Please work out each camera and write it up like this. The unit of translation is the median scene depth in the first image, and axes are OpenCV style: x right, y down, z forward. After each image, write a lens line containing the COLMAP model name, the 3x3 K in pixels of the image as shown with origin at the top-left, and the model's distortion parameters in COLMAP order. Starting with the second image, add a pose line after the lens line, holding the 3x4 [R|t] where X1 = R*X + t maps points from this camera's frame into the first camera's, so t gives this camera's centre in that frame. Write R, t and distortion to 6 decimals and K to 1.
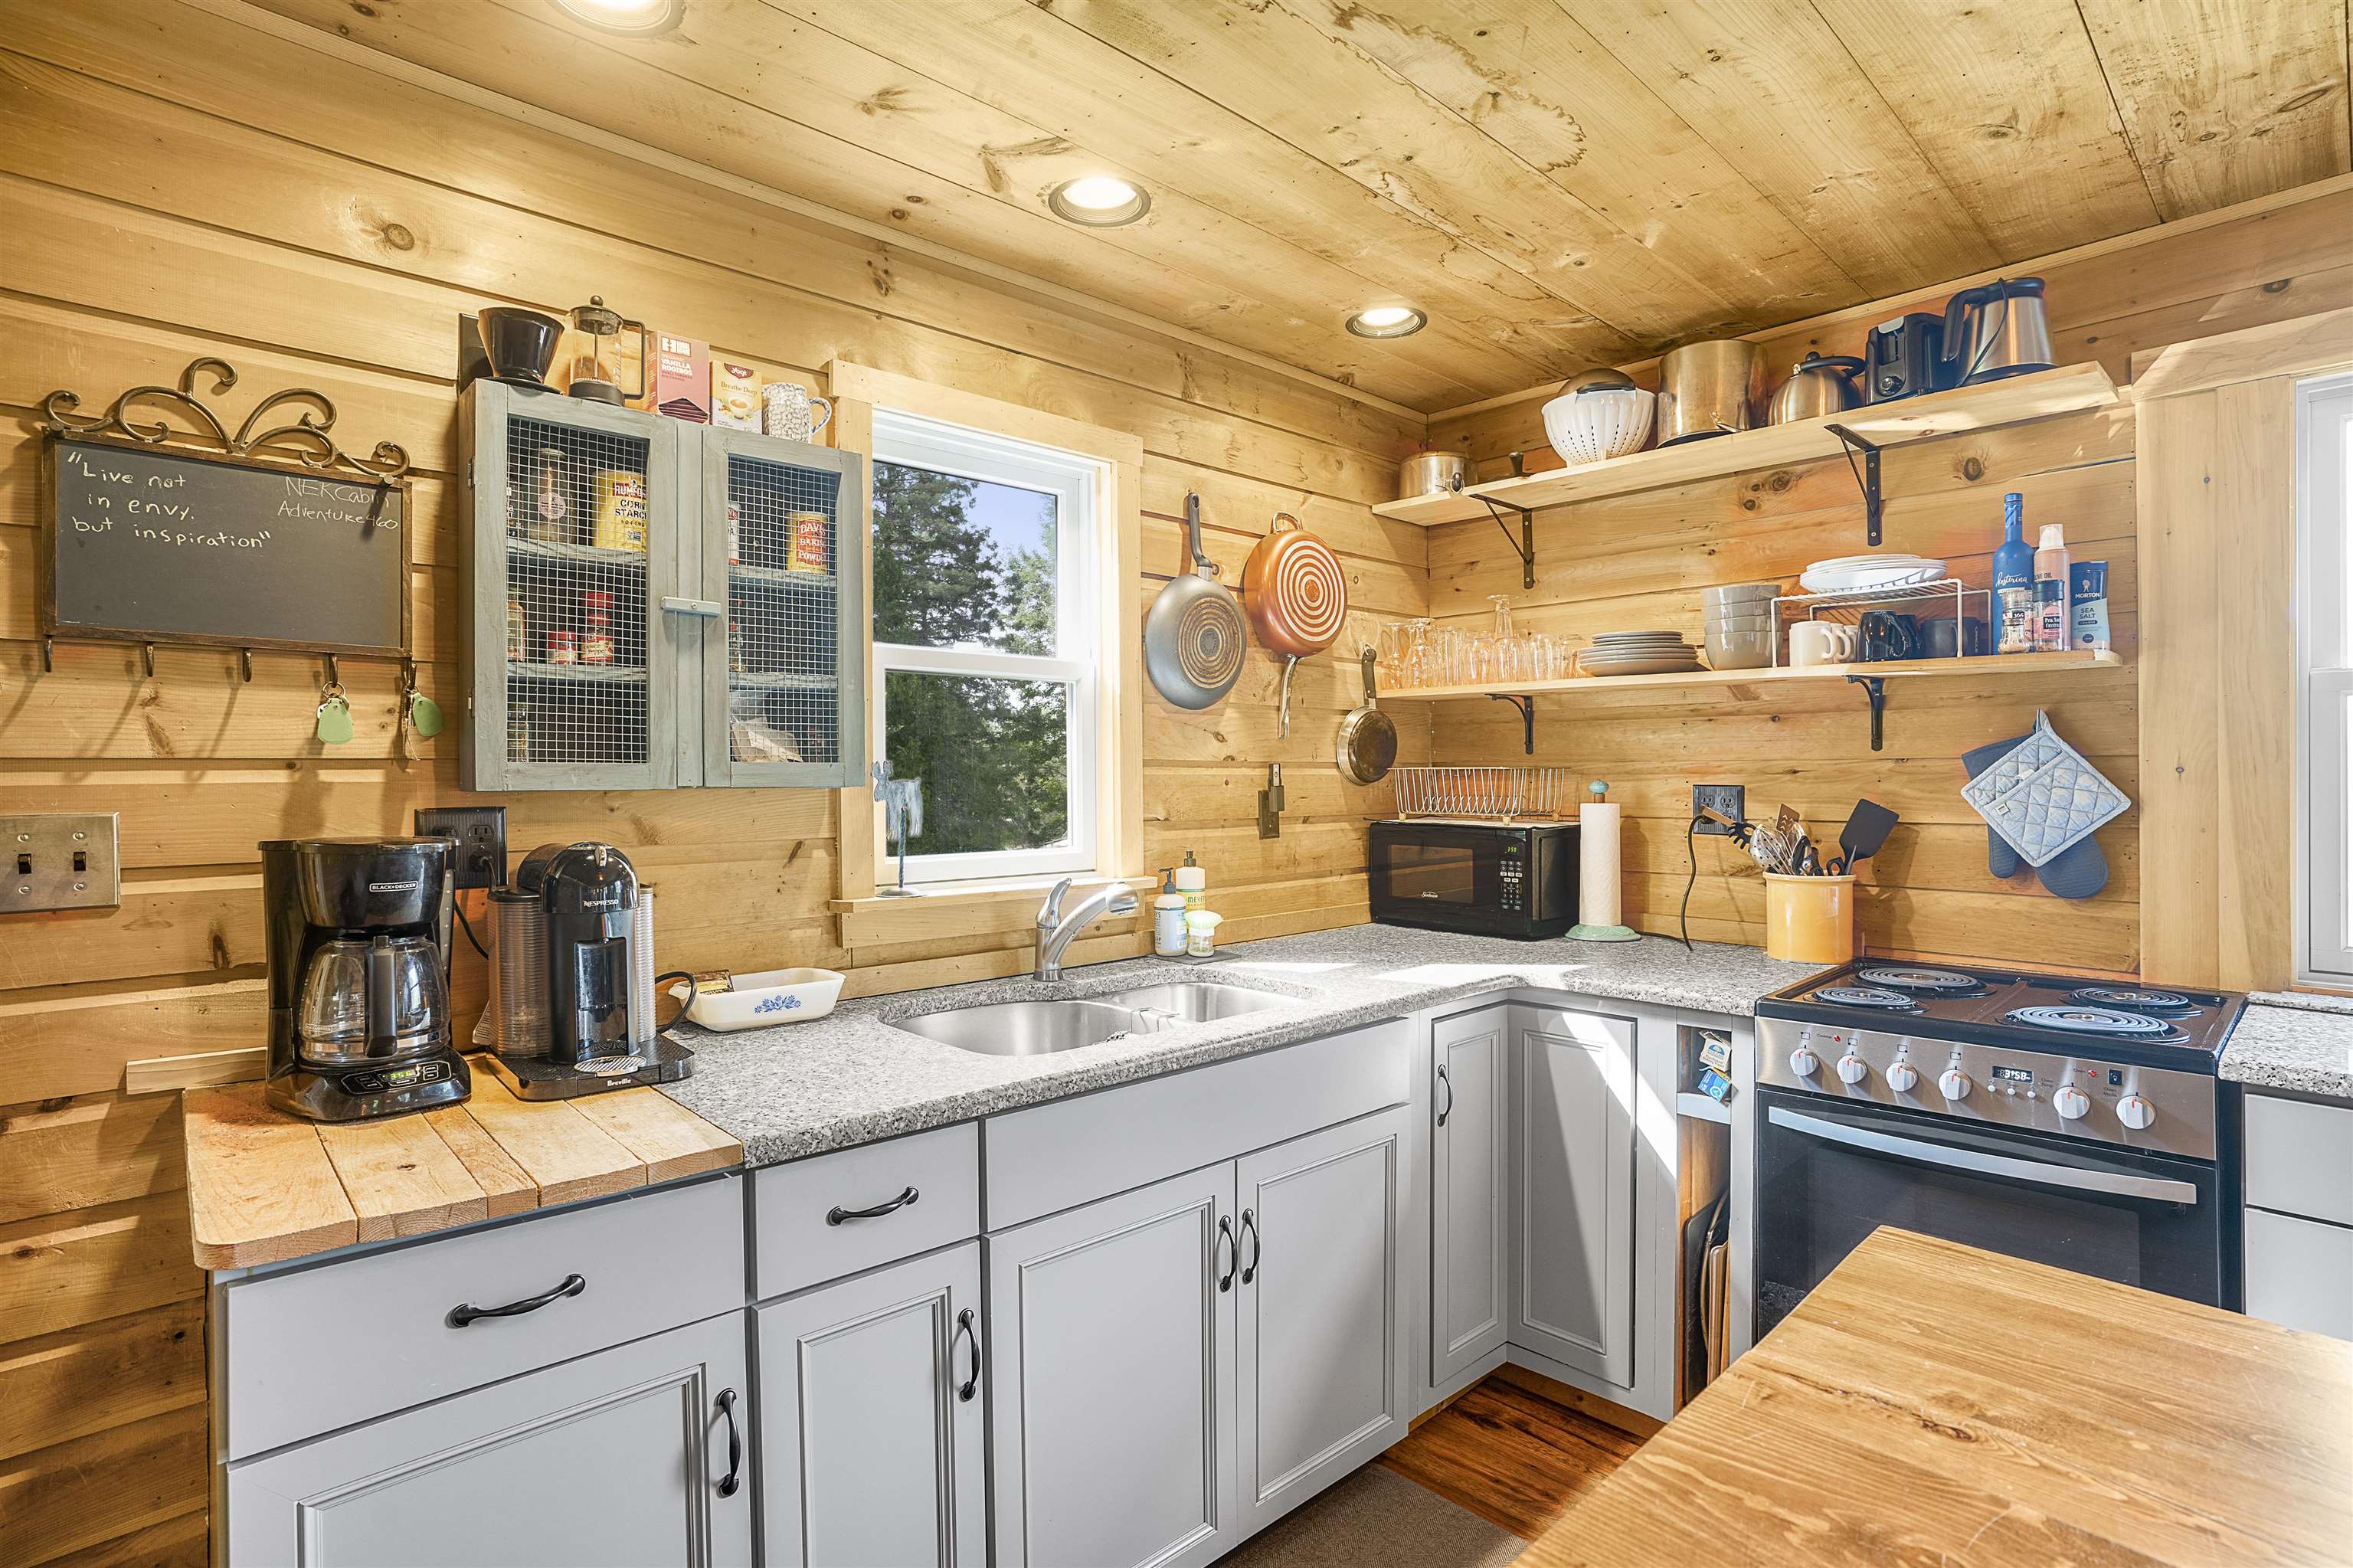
lens RADIAL K [[1159.3, 0, 1159.6], [0, 1159.3, 795.8], [0, 0, 1]] dist [-0.073829, 0.040693]
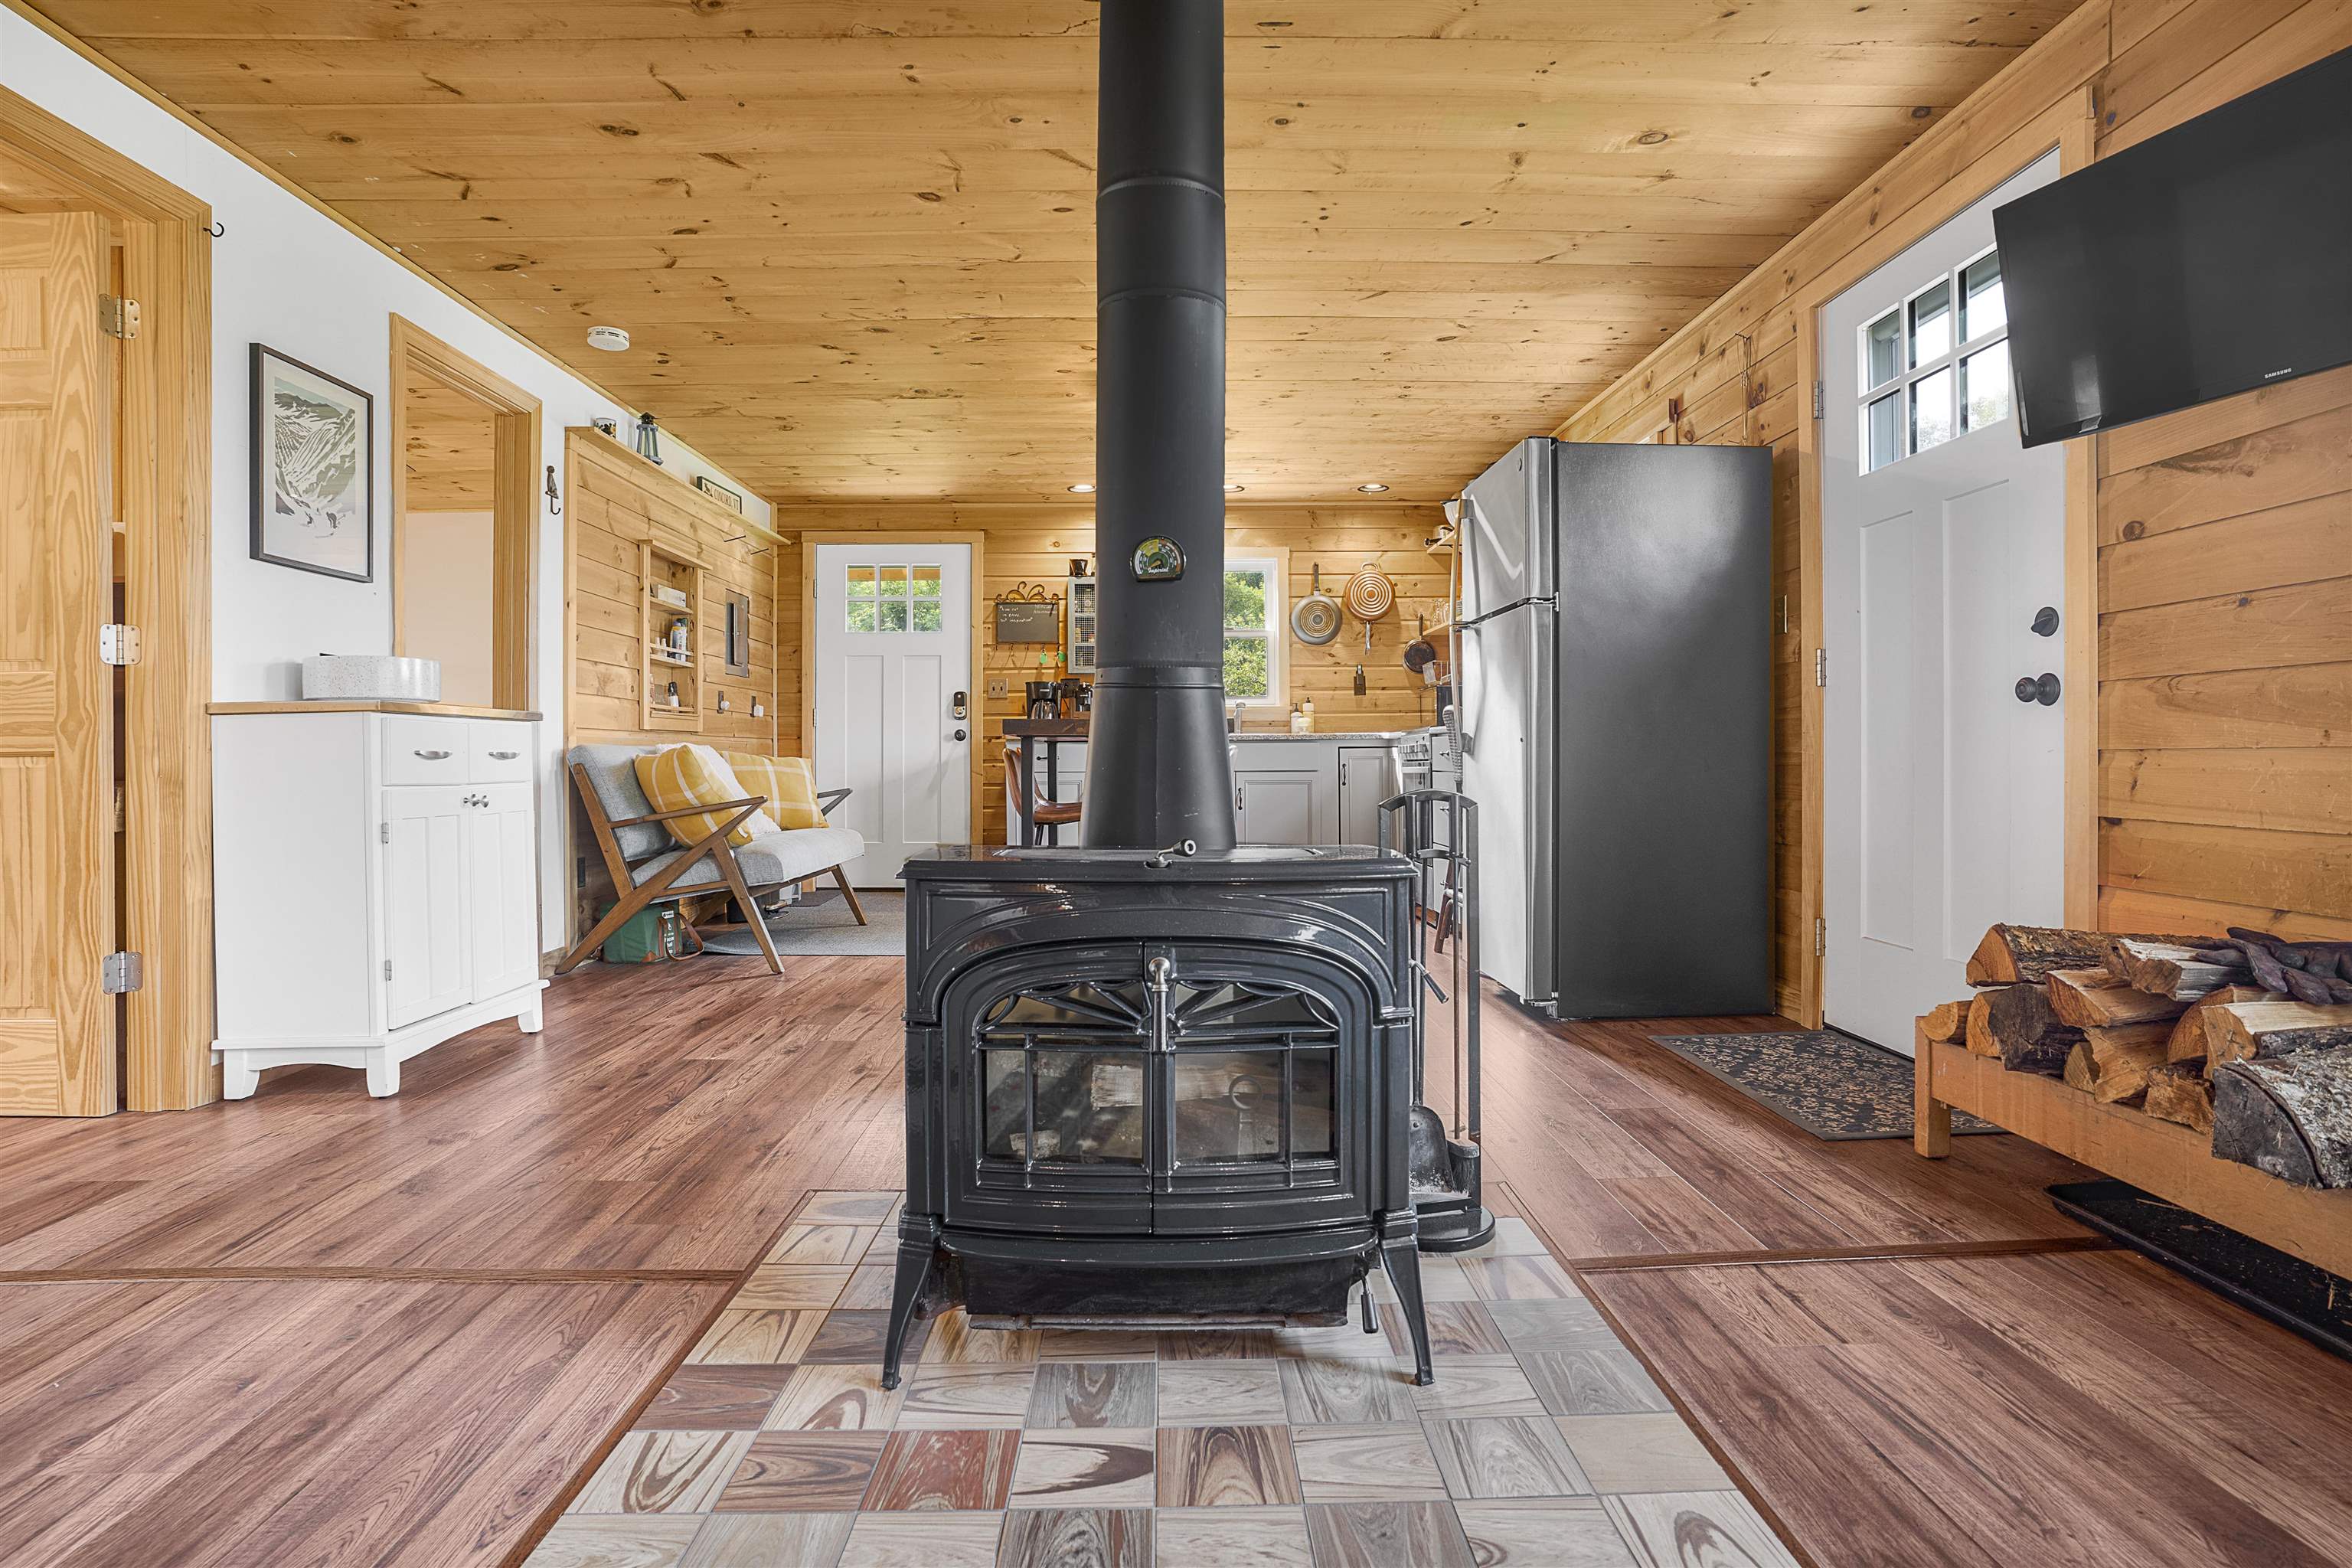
lens RADIAL K [[1191.6, 0, 1174.5], [0, 1191.6, 752.0], [0, 0, 1]] dist [-0.074812, 0.038512]
pose [[0.745619, -0.006735, -0.666338, 1.885660], [-0.007021, 0.999814, -0.017963, 0.260521], [0.666335, 0.018072, 0.745433, -1.463368]]
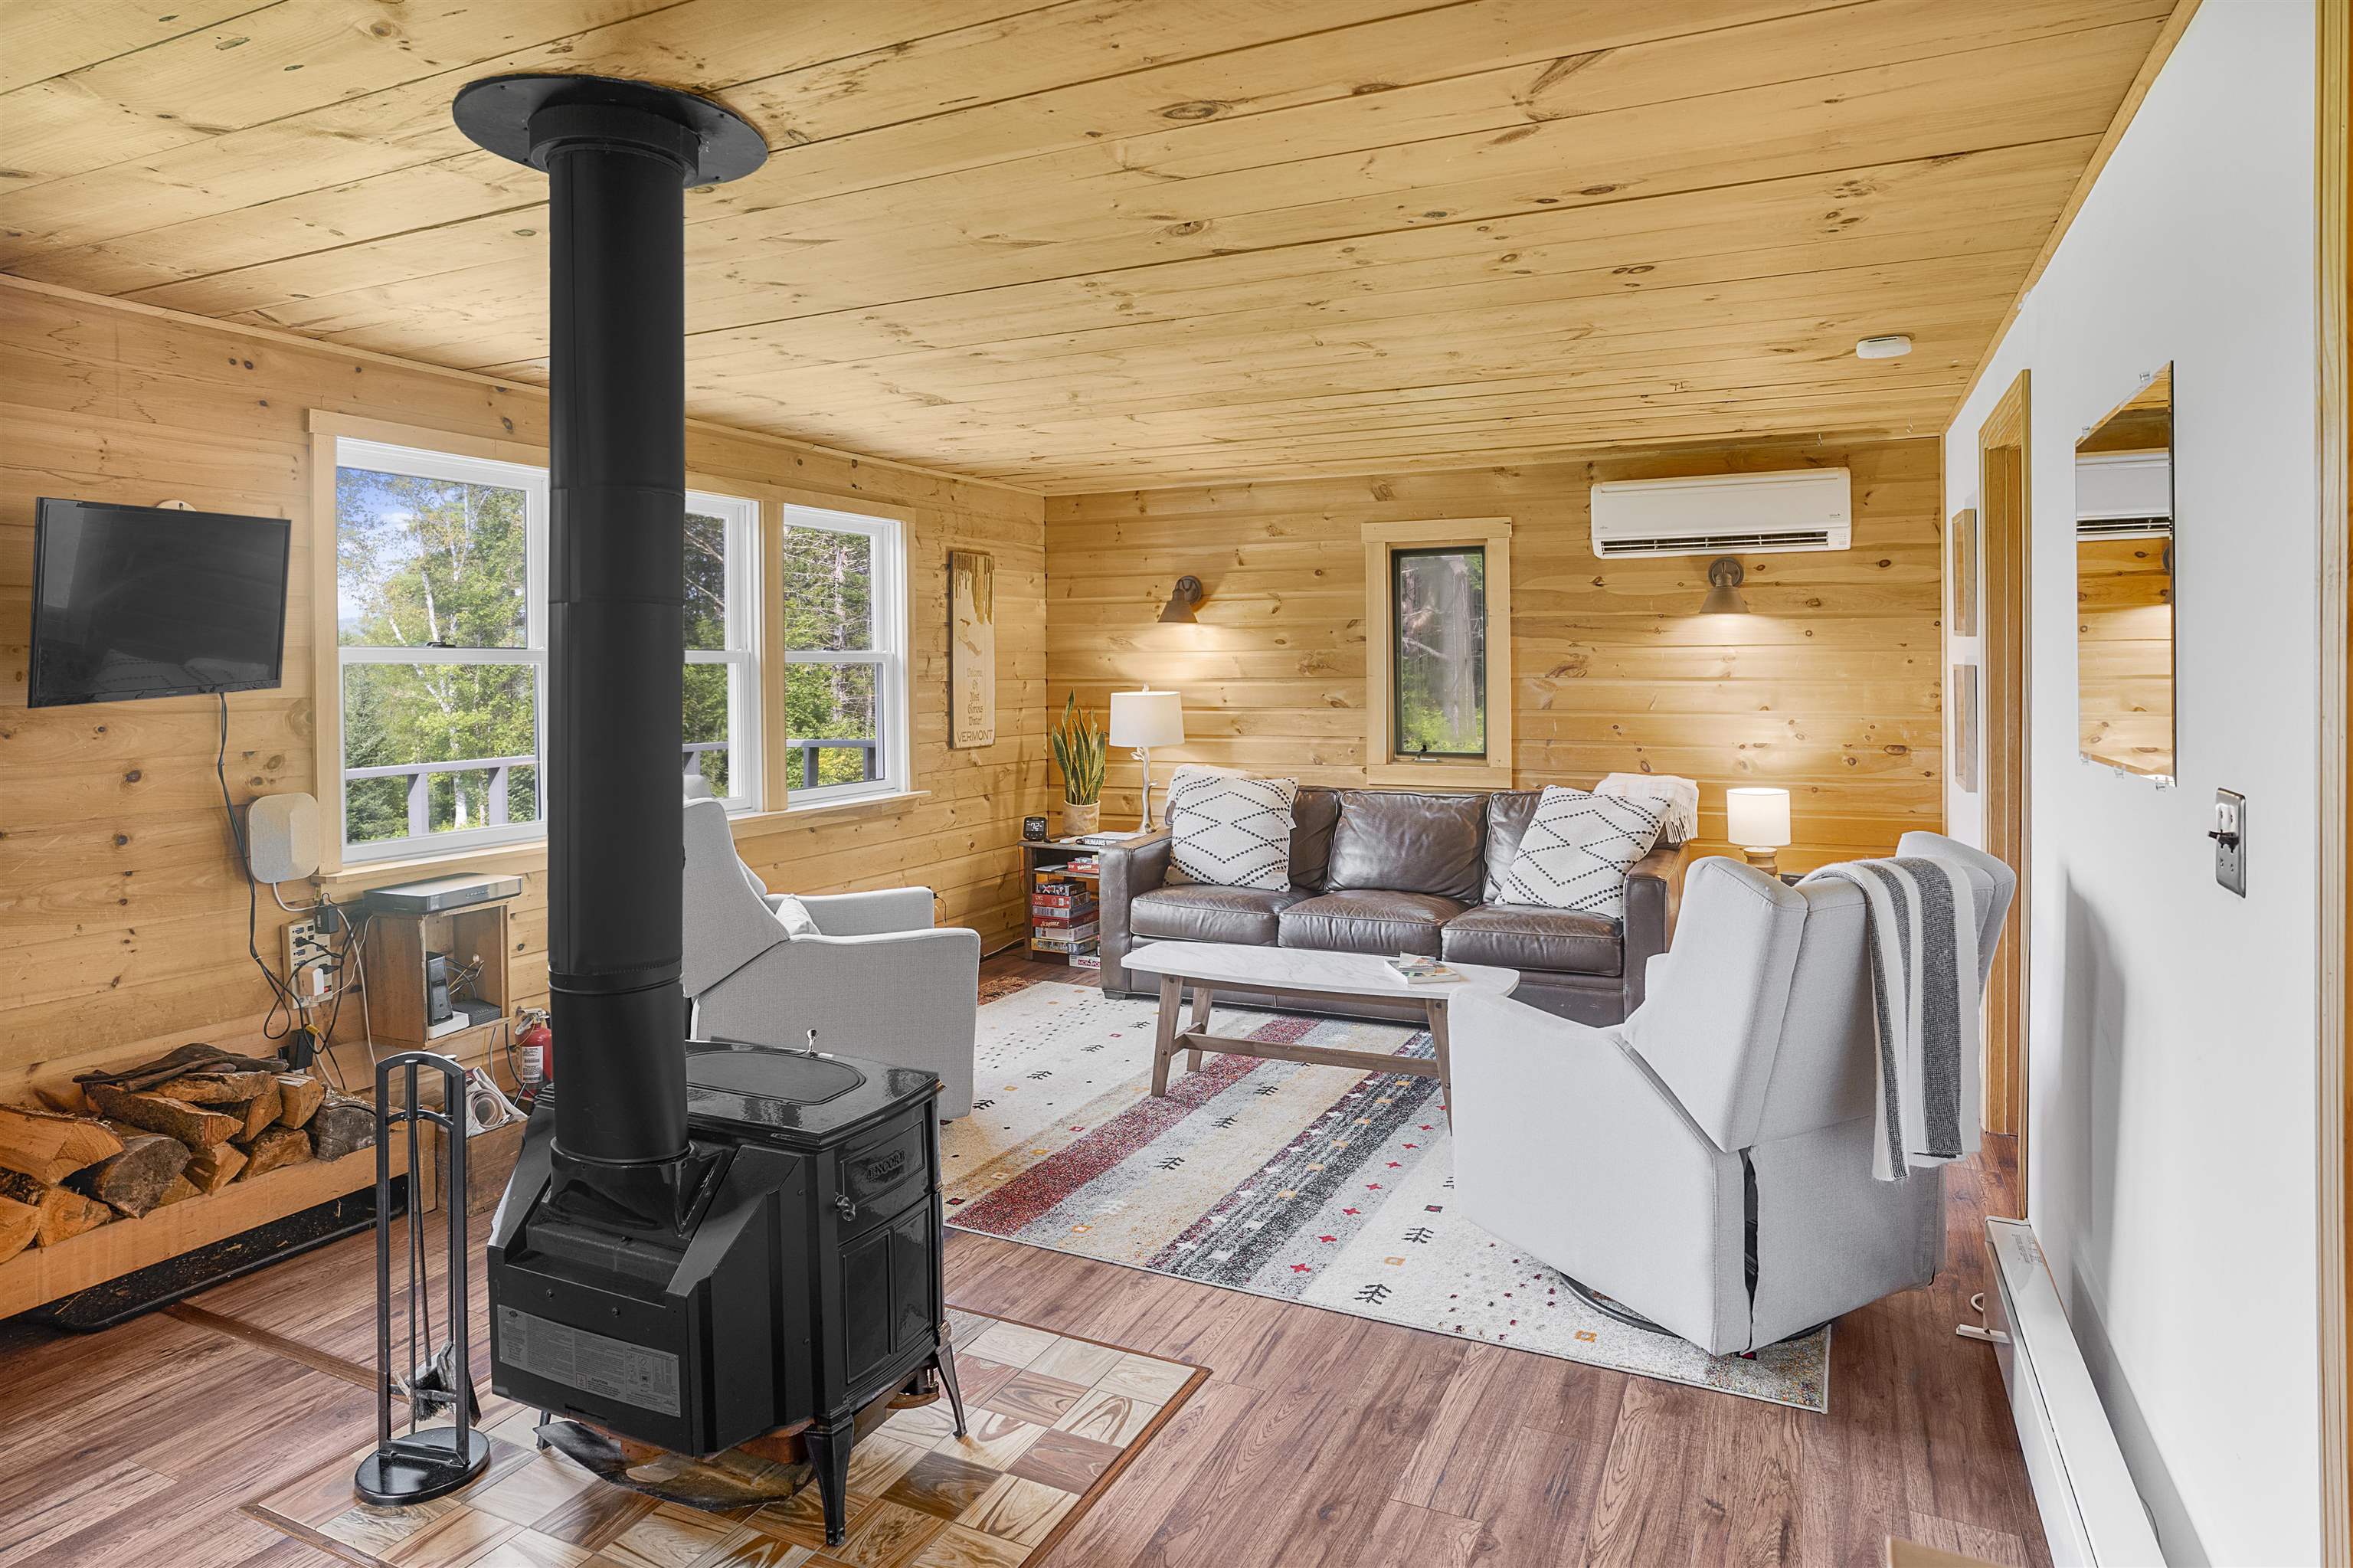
lens RADIAL K [[1369.9, 0, 1189.9], [0, 1369.9, 675.4], [0, 0, 1]] dist [-0.031229, 0.001585]
pose [[-0.380471, -0.006089, 0.924773, 0.172861], [0.023332, 0.999597, 0.016181, -0.039869], [-0.924499, 0.027733, -0.380175, -0.821490]]
